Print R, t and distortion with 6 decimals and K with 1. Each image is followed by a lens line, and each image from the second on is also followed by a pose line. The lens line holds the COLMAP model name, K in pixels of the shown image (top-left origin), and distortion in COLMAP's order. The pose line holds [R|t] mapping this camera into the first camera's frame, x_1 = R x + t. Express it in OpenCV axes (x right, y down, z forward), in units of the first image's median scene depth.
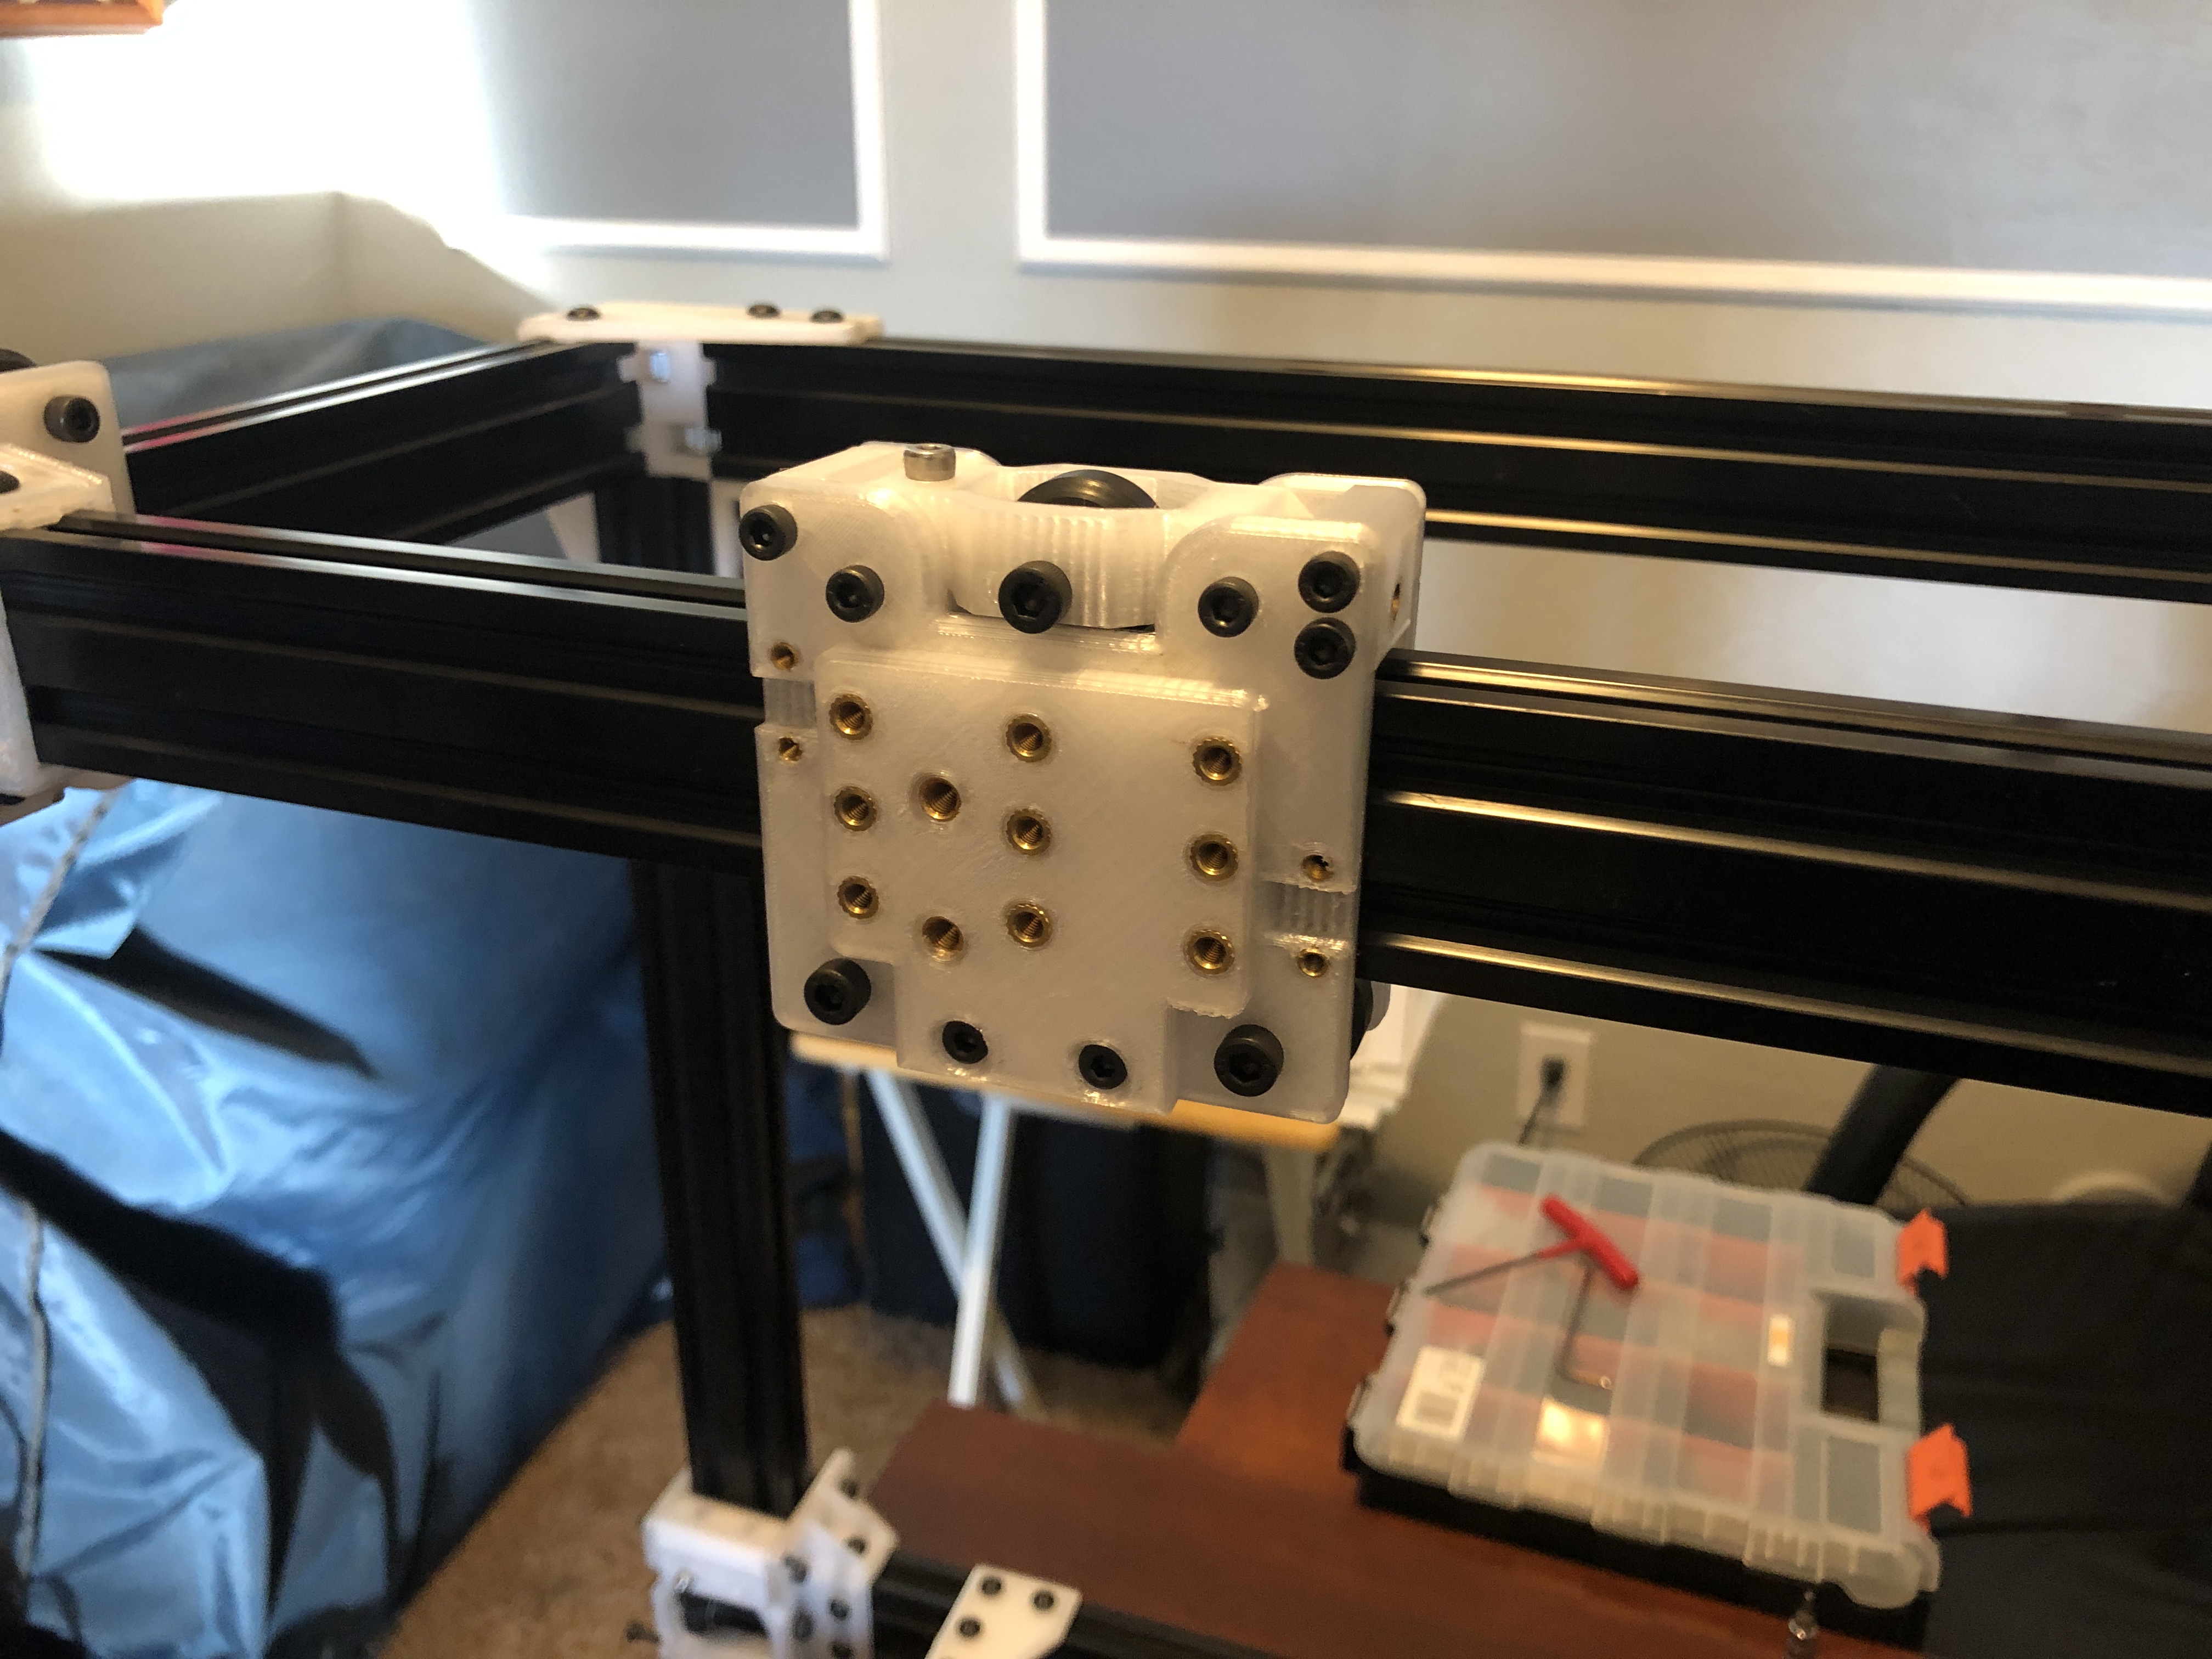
lens RADIAL K [[1883.9, 0, 1065.5], [0, 1883.9, 783.7], [0, 0, 1]] dist [0.001699, -0.004939]
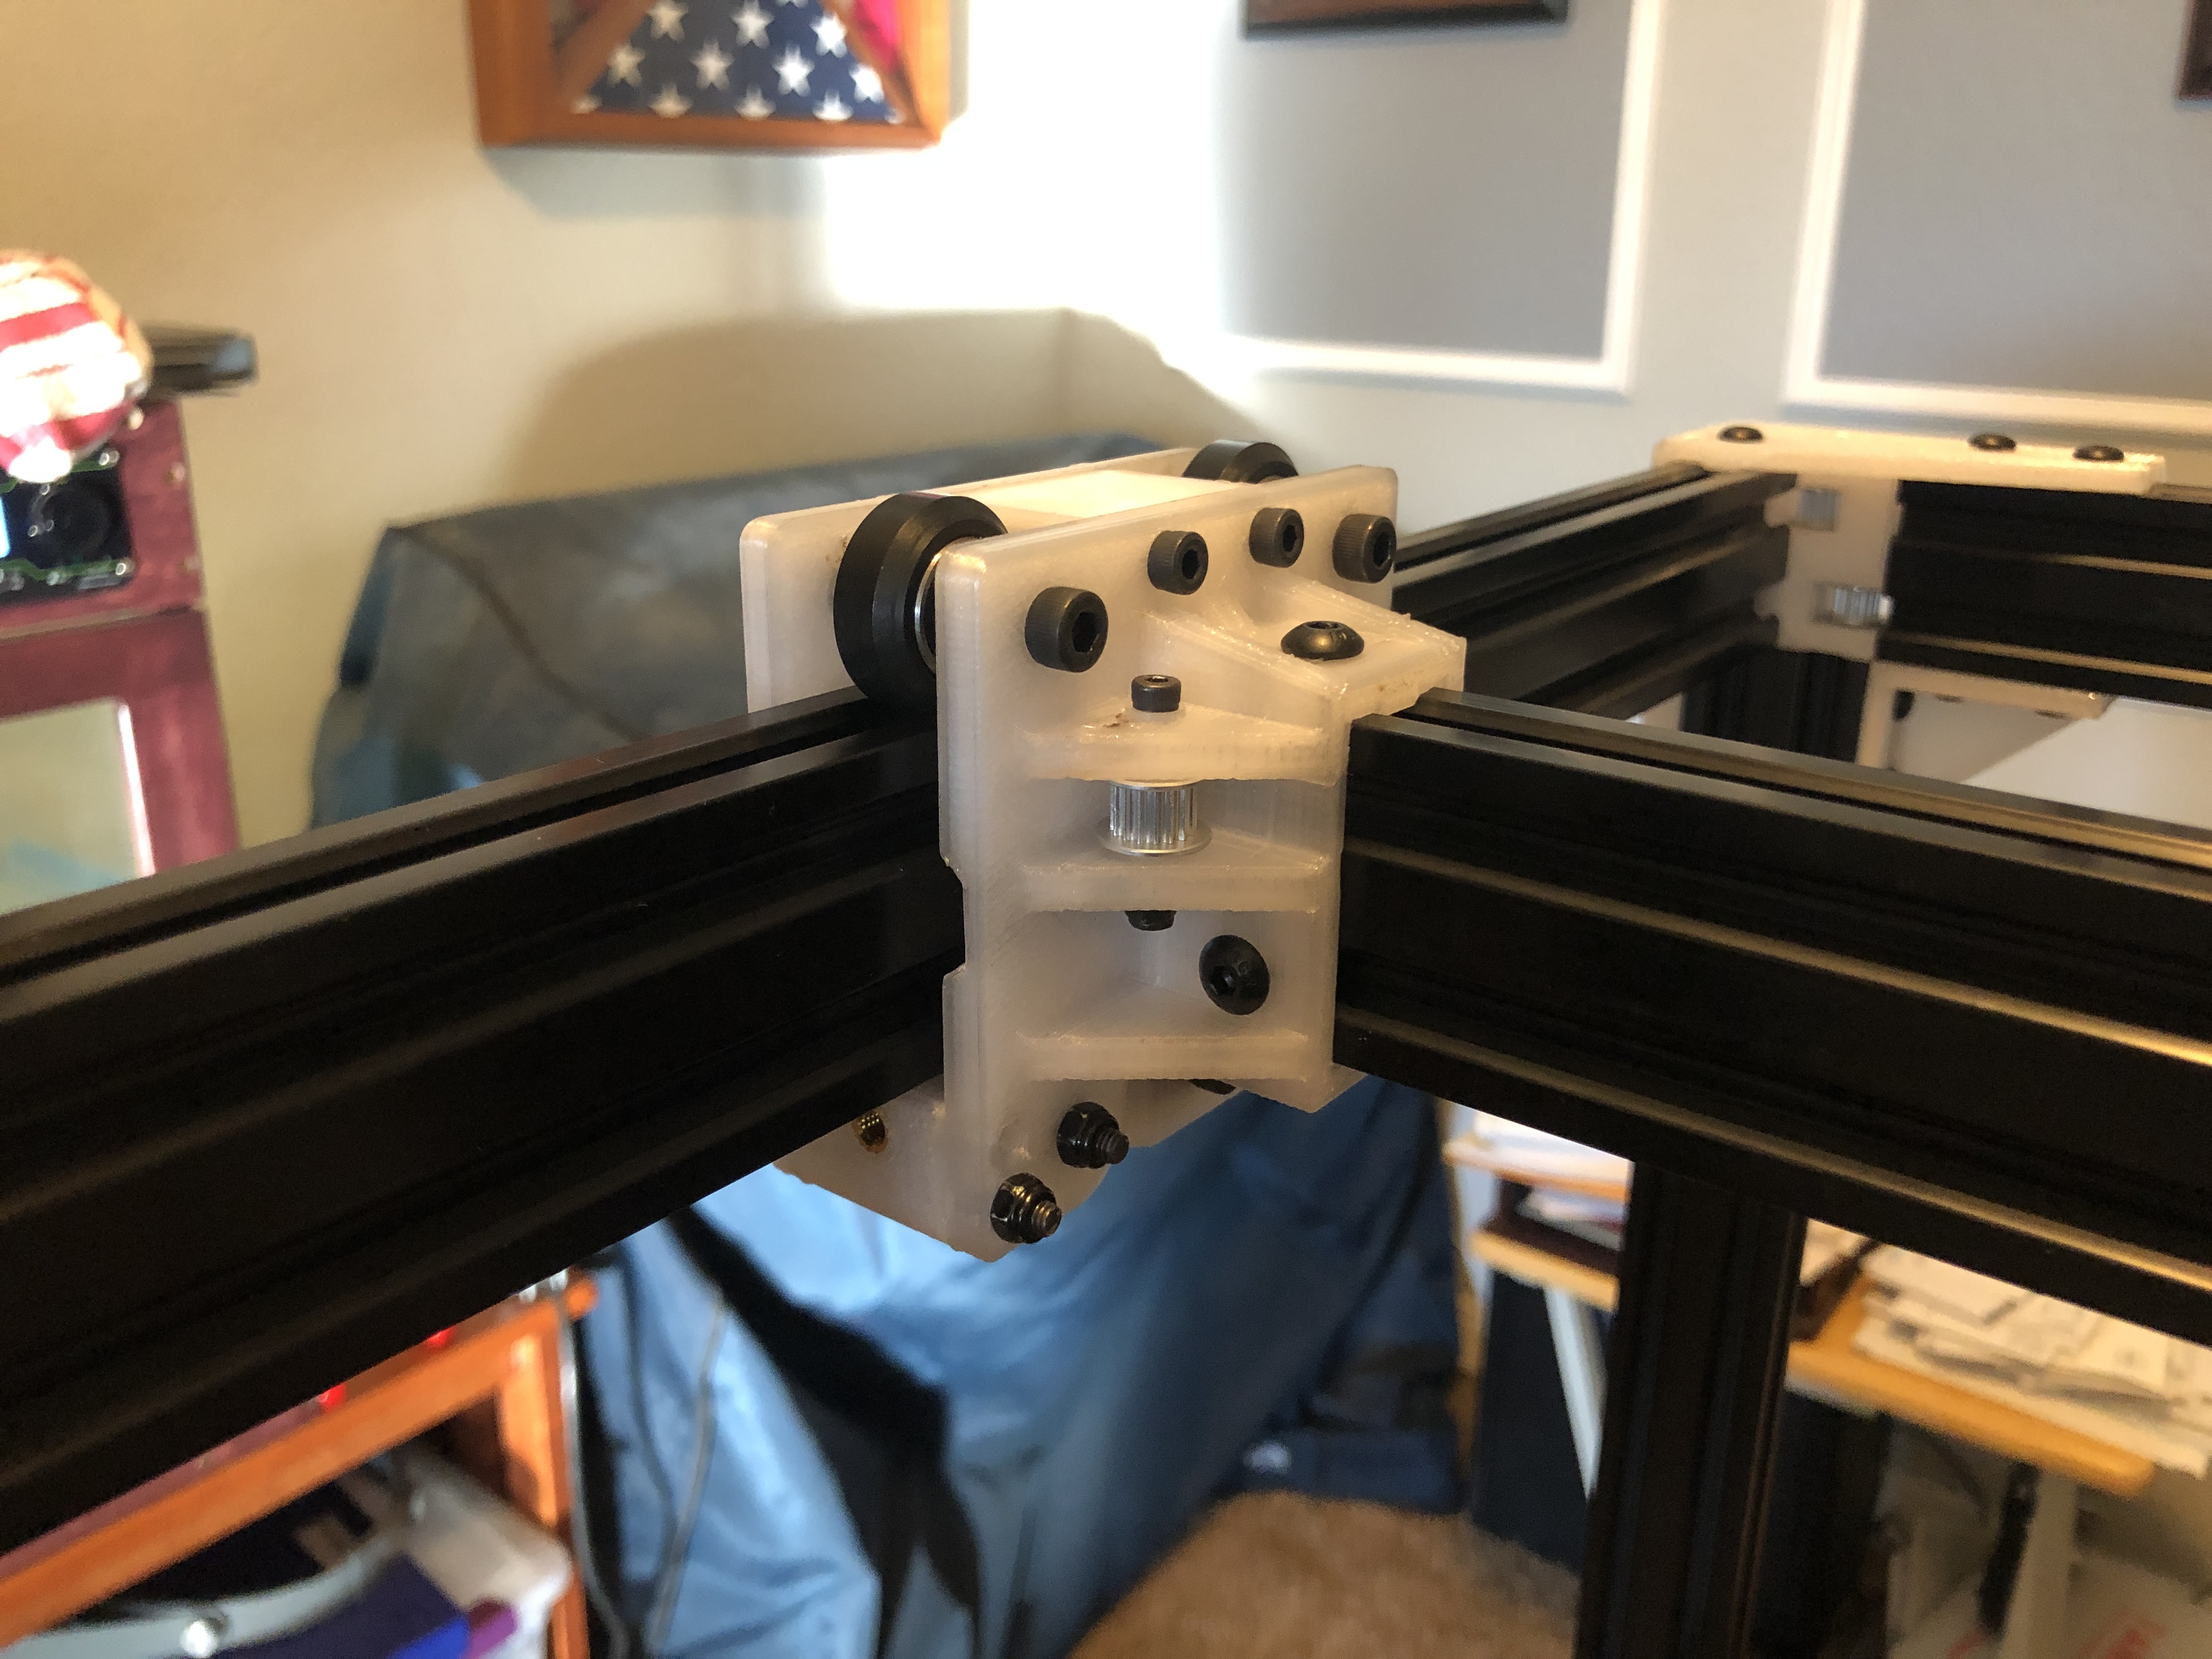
lens RADIAL K [[1883.9, 0, 1065.5], [0, 1883.9, 783.7], [0, 0, 1]] dist [0.001699, -0.004939]
pose [[0.950545, 0.100786, -0.293778, -0.094710], [-0.120182, 0.991557, -0.048686, -0.013646], [0.286391, 0.081585, 0.954633, 0.070878]]
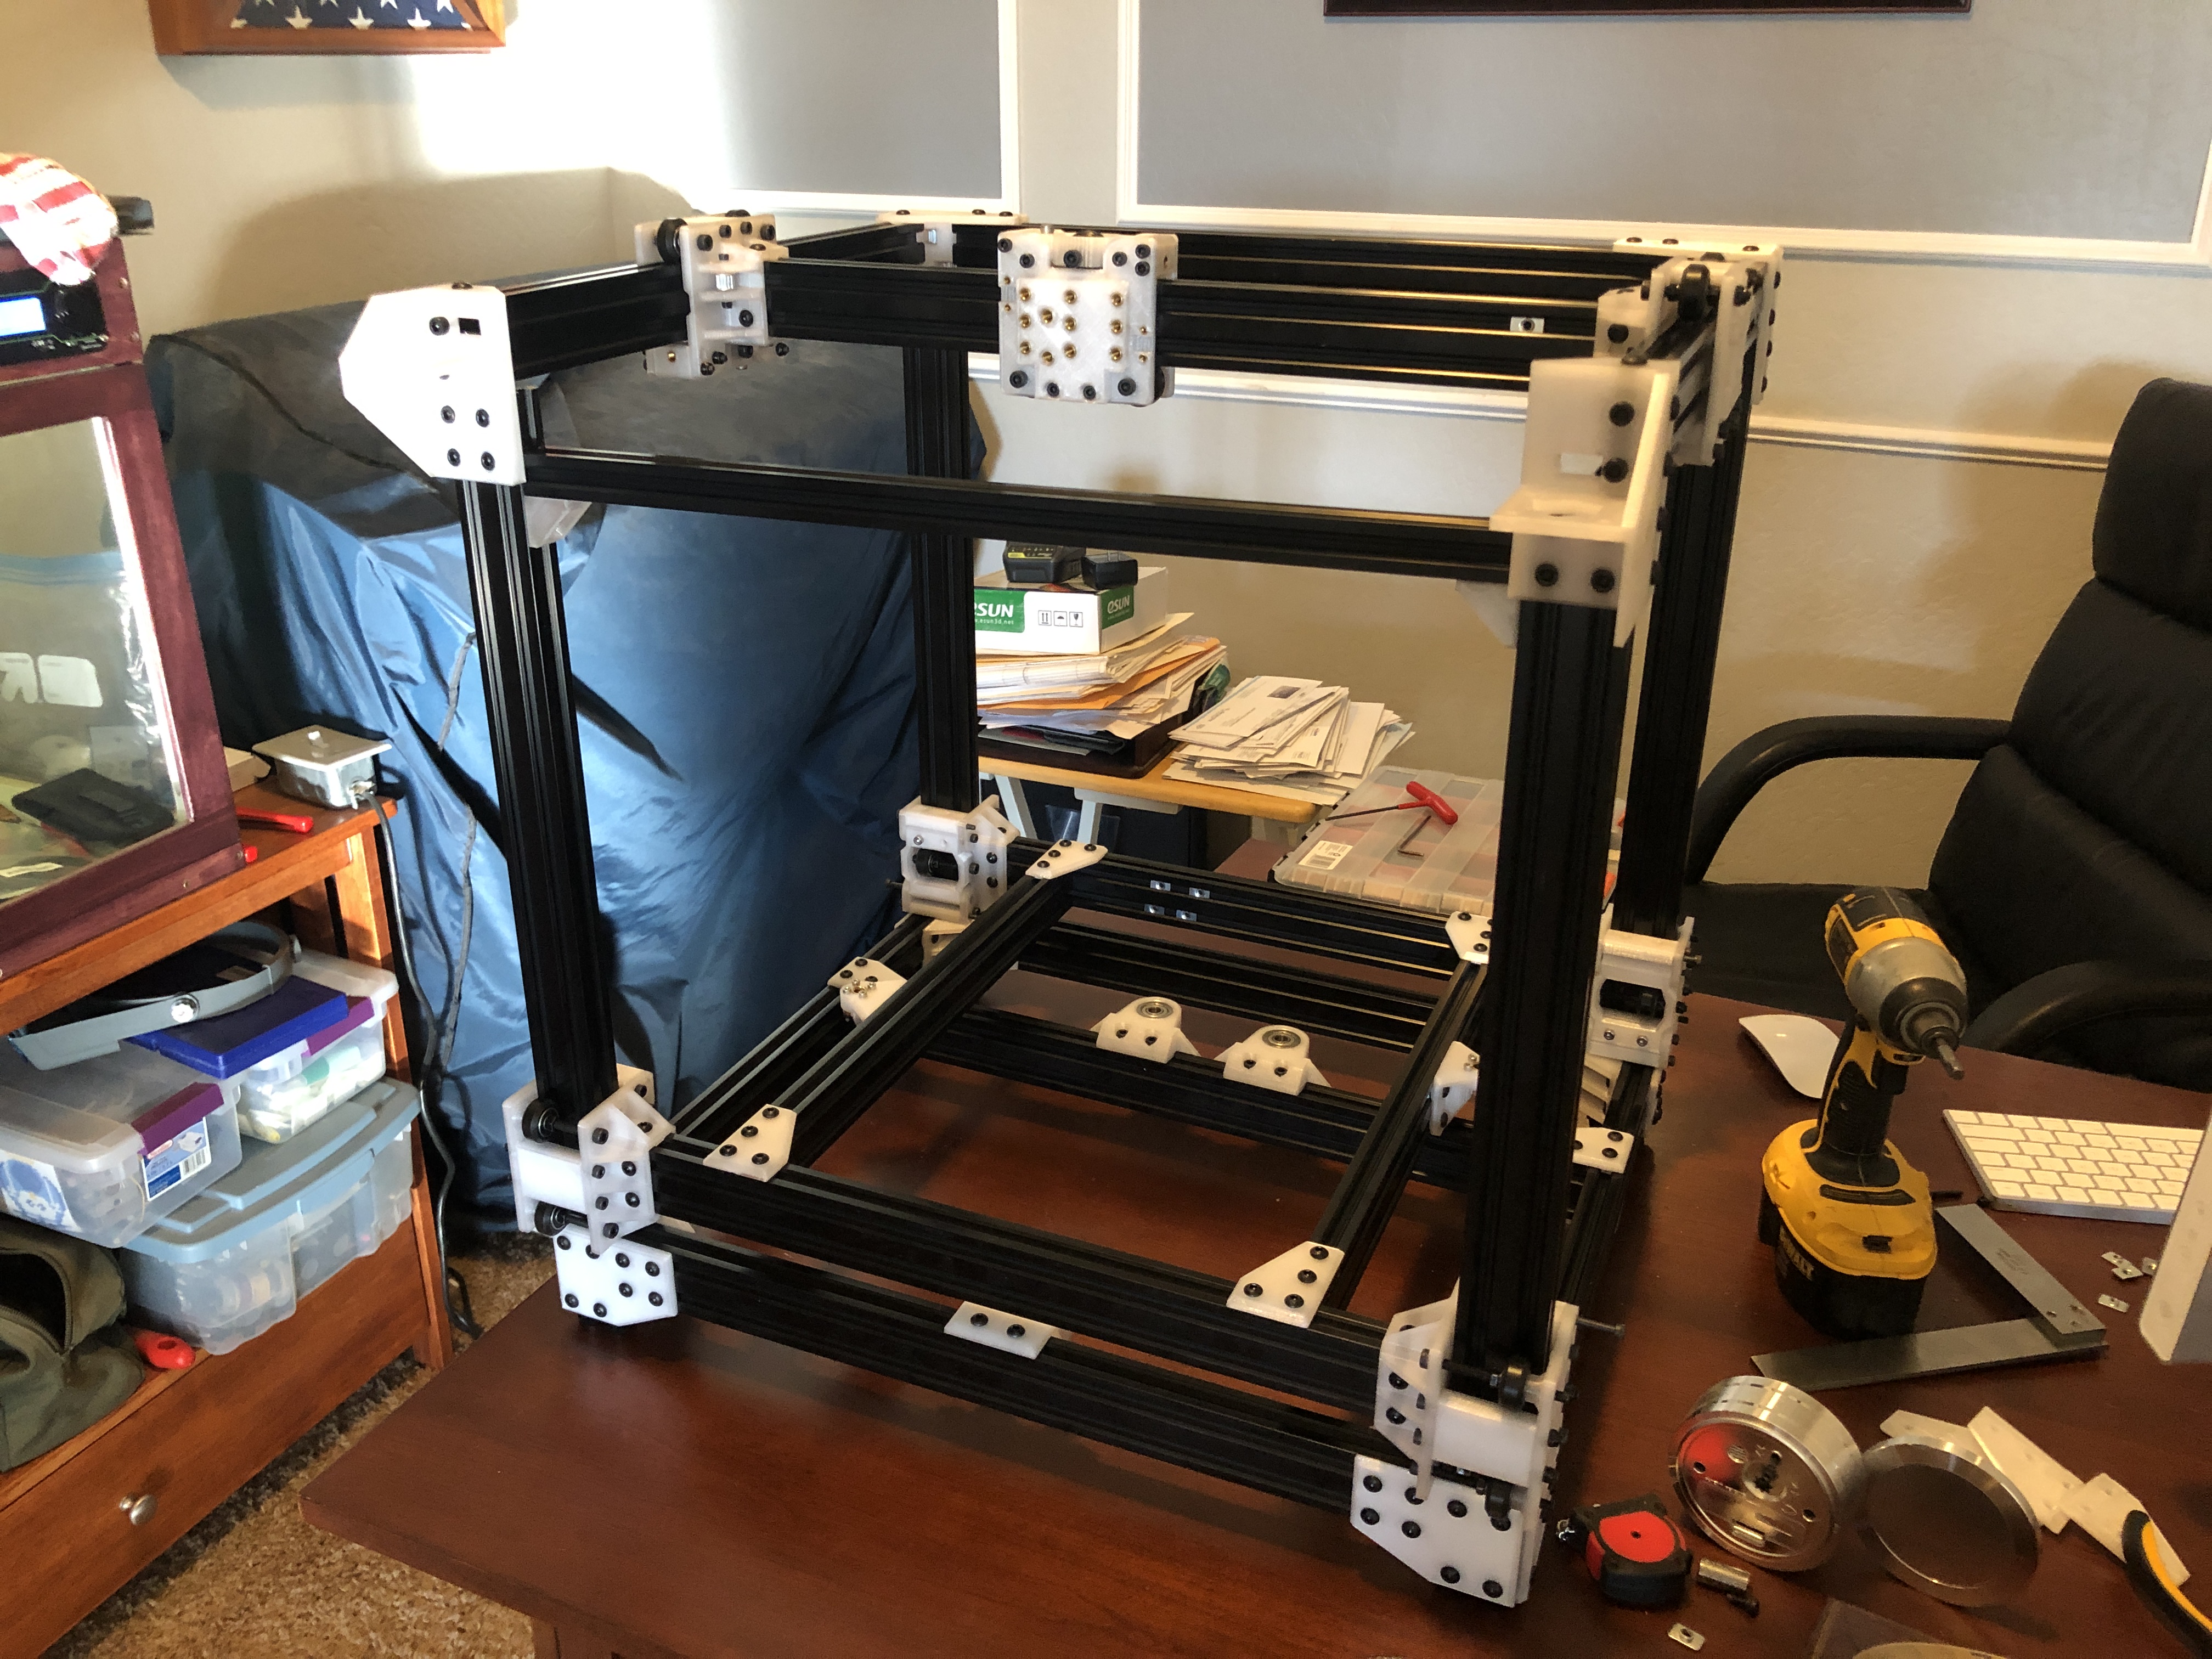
lens RADIAL K [[1824.2, 0, 1102.1], [0, 1824.2, 777.5], [0, 0, 1]] dist [-0.001054, -0.010551]
pose [[0.999060, 0.020237, -0.038335, 0.033232], [-0.019707, 0.999705, 0.014173, 0.144449], [0.038611, -0.013404, 0.999164, -0.440219]]
